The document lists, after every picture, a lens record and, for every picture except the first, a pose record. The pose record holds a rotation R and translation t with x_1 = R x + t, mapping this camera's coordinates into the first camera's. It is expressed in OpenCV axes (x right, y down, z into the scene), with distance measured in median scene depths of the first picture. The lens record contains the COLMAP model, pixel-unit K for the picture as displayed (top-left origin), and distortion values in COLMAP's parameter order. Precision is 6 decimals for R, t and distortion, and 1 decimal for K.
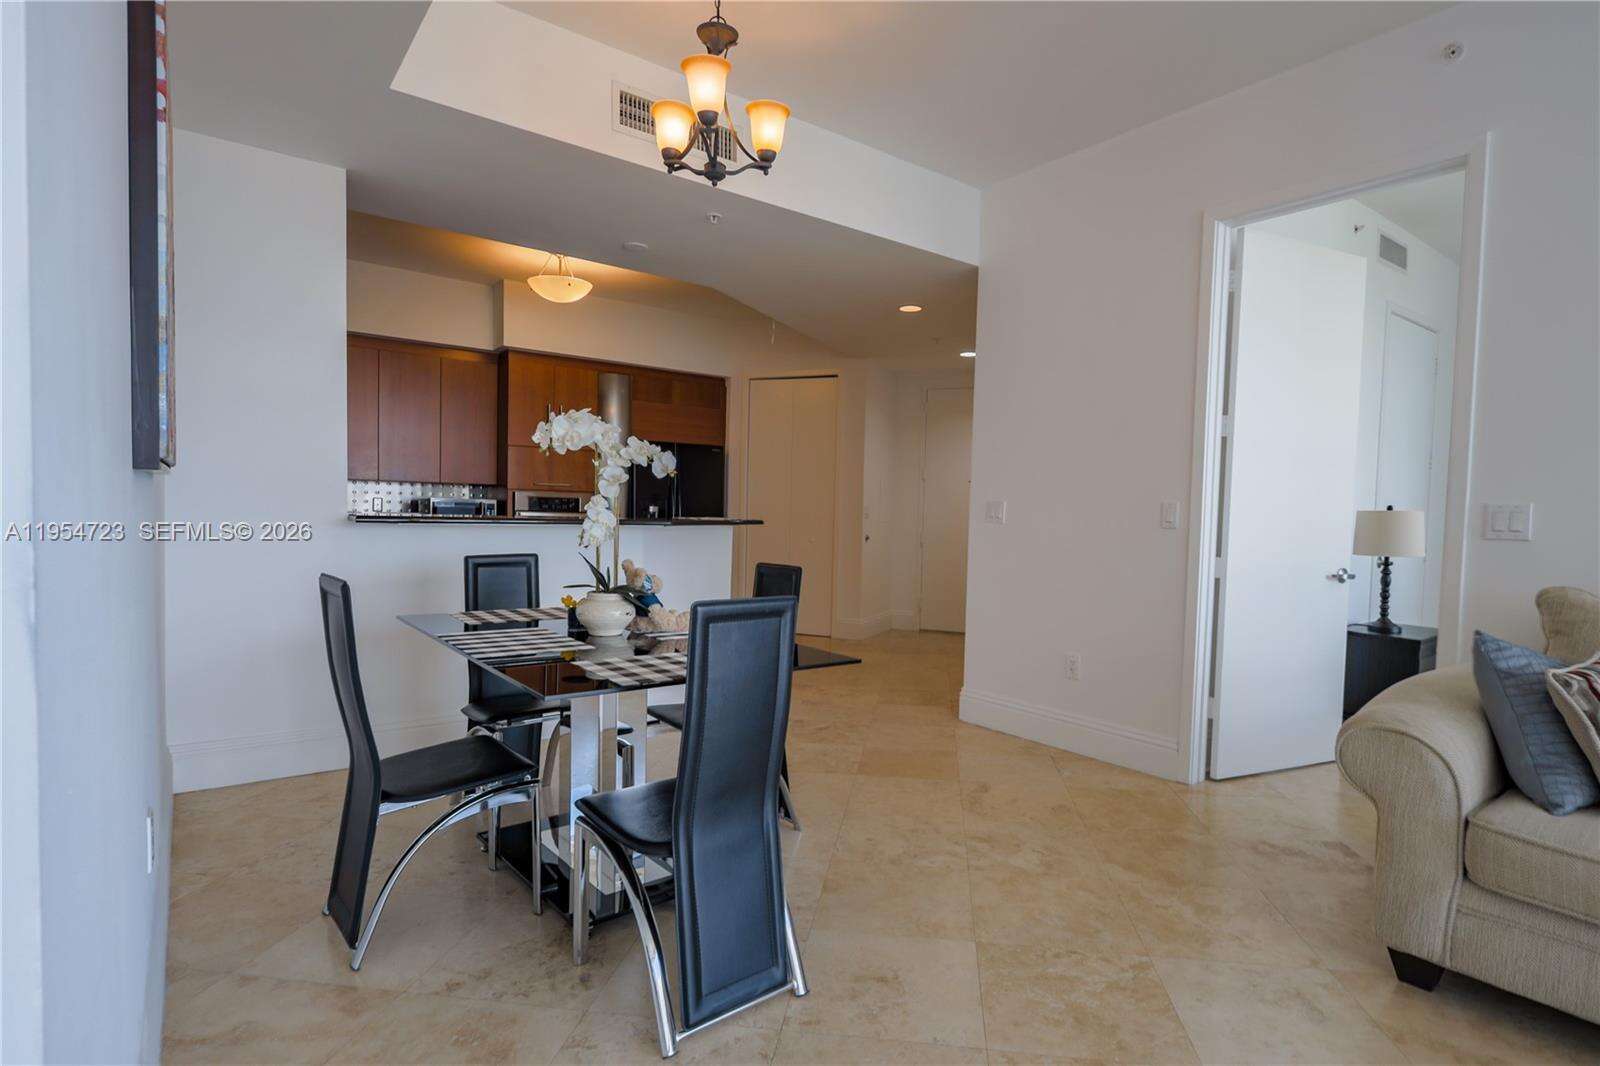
lens RADIAL K [[809.0, 0, 799.8], [0, 809.0, 555.8], [0, 0, 1]] dist [0.001746, 0.000150]
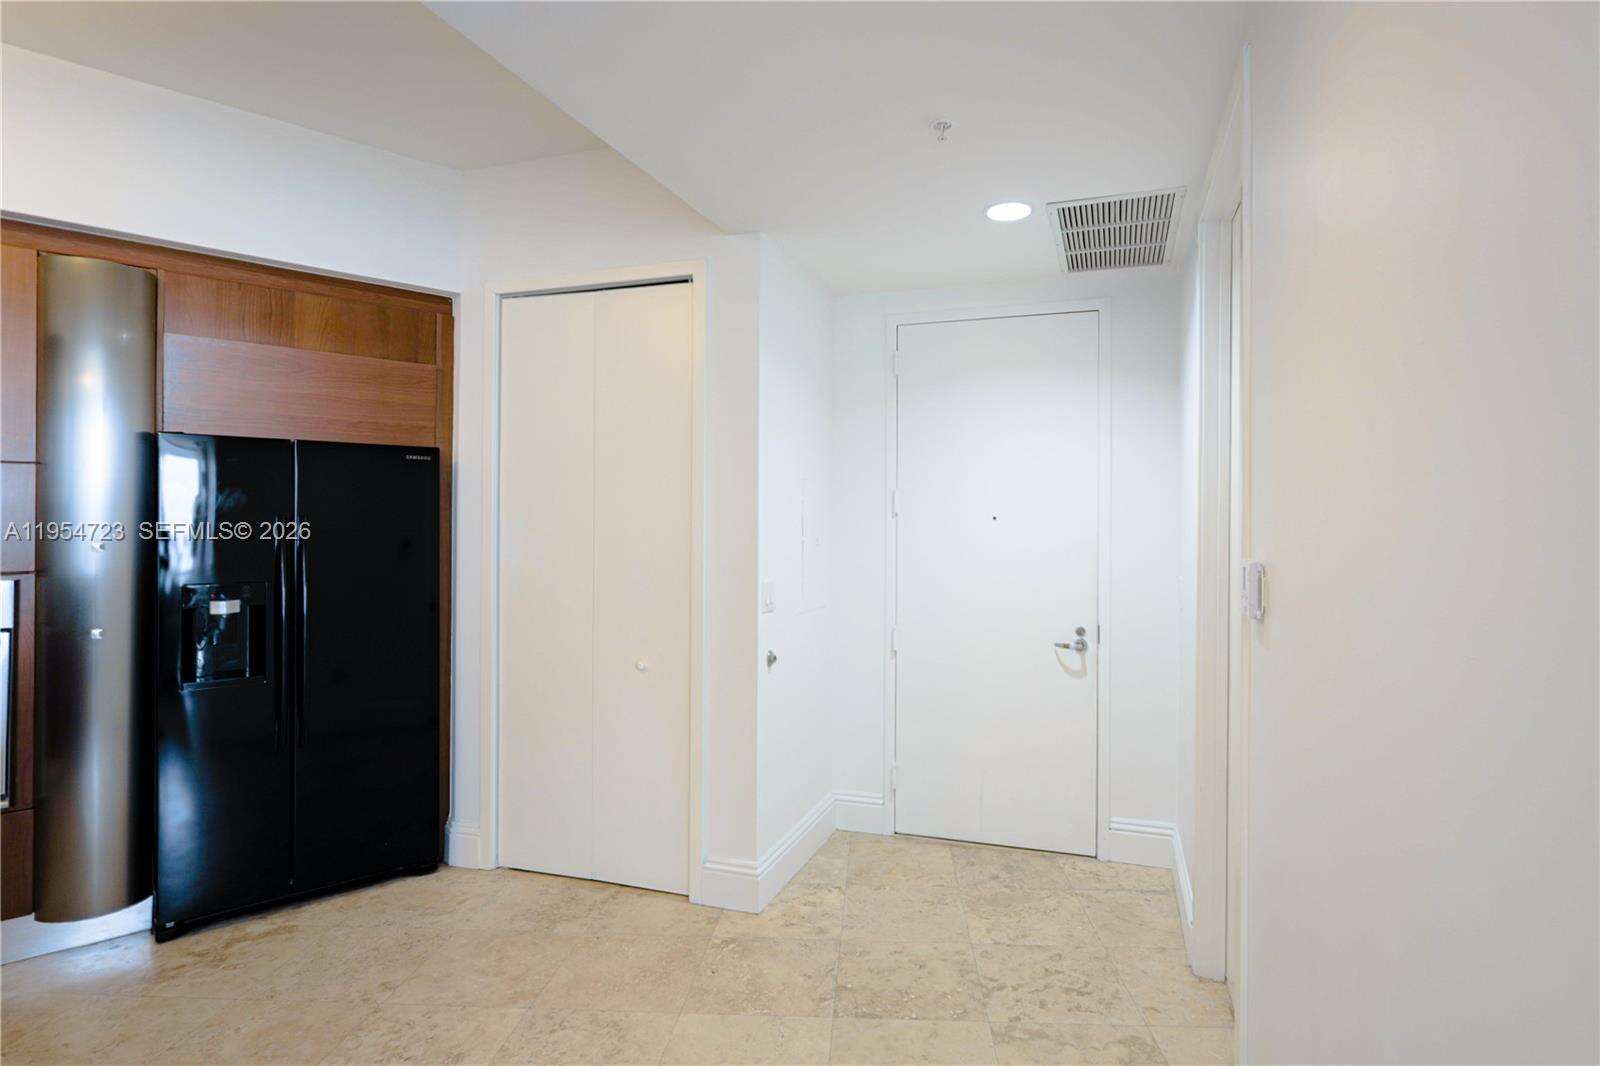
lens RADIAL K [[784.7, 0, 803.0], [0, 784.7, 528.7], [0, 0, 1]] dist [0.003165, 0.000374]
pose [[0.996512, -0.023571, 0.080050, 0.068532], [0.027196, 0.998639, -0.044509, -0.070339], [-0.078892, 0.046531, 0.995797, 0.588860]]
